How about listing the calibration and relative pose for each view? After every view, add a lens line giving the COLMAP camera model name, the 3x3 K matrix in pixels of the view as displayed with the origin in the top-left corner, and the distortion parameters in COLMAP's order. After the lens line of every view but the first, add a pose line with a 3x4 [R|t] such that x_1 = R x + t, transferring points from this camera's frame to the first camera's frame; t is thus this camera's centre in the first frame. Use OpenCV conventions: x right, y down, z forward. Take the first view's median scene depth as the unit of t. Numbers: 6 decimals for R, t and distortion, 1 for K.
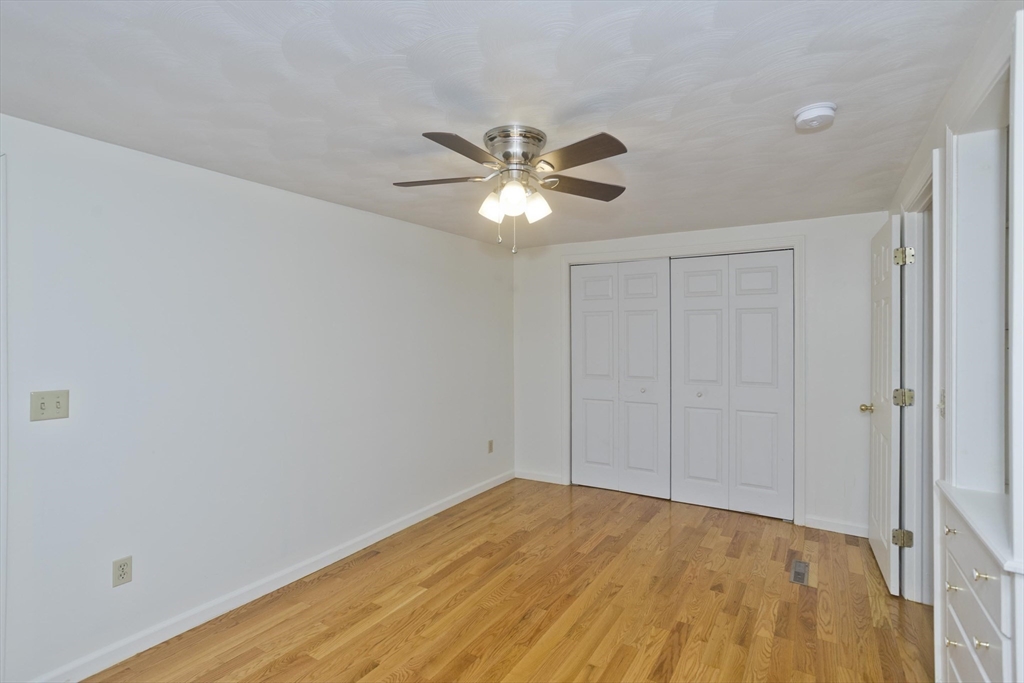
lens RADIAL K [[502.9, 0, 512.0], [0, 502.9, 341.5], [0, 0, 1]] dist [-0.059457, 0.035591]
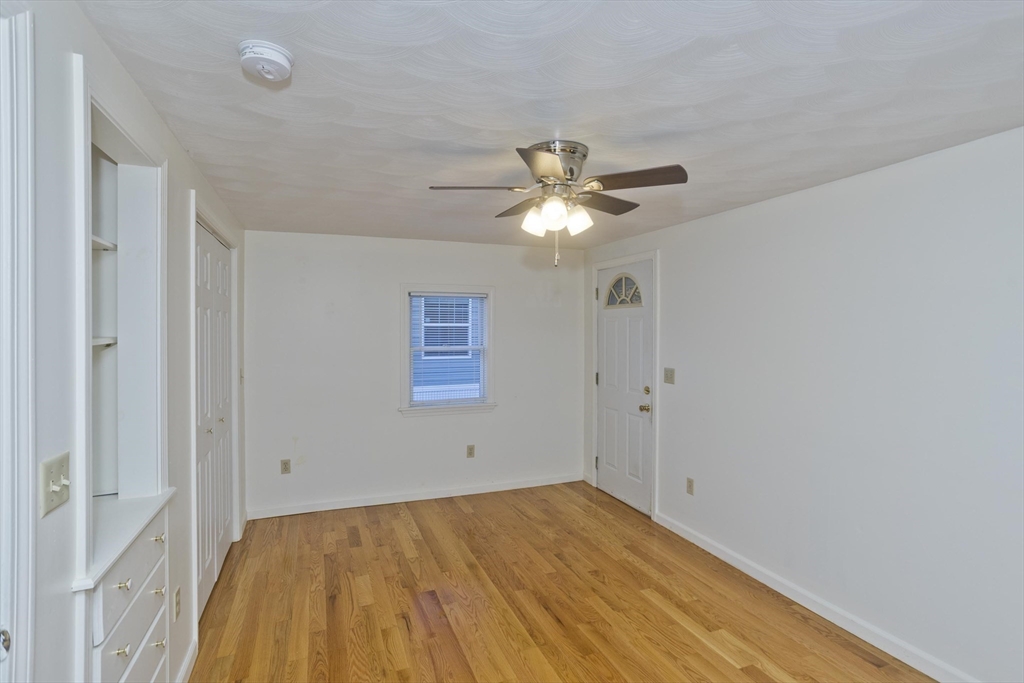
lens RADIAL K [[502.9, 0, 512.0], [0, 502.9, 341.5], [0, 0, 1]] dist [-0.059457, 0.035591]
pose [[-0.608920, 0.017463, -0.793040, 0.766224], [-0.009103, 0.999538, 0.029000, -0.043066], [0.793180, 0.024878, -0.608479, 1.376979]]
